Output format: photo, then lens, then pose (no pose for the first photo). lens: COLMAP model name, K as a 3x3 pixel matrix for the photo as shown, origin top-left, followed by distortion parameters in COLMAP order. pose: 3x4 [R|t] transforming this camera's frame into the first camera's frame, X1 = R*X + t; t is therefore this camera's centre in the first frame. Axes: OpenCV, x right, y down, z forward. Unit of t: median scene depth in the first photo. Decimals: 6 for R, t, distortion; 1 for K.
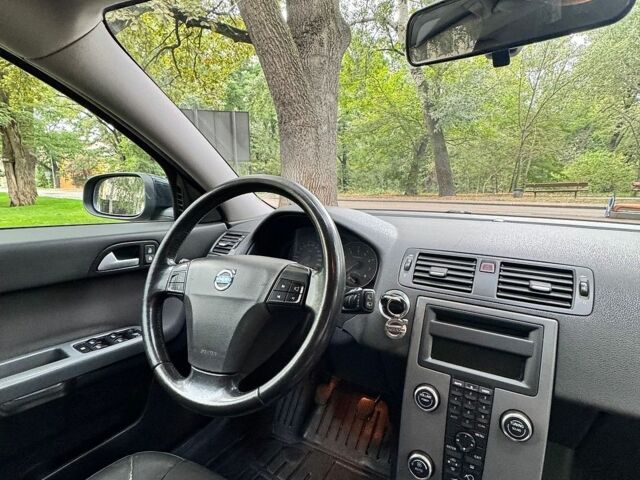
lens RADIAL K [[360.0, 0, 321.1], [0, 360.0, 234.1], [0, 0, 1]] dist [-0.001148, -0.000789]
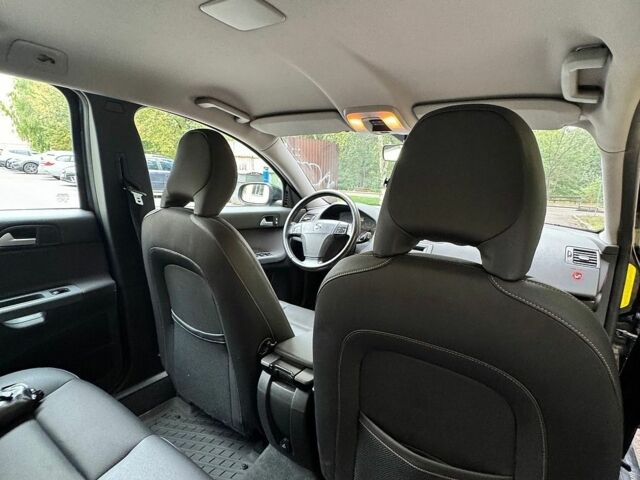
lens RADIAL K [[360.0, 0, 321.1], [0, 360.0, 234.1], [0, 0, 1]] dist [-0.001148, -0.000789]
pose [[0.997179, 0.045795, -0.059468, -0.061447], [-0.044699, 0.998807, 0.019639, 0.107989], [0.060296, -0.016925, 0.998037, -1.651690]]
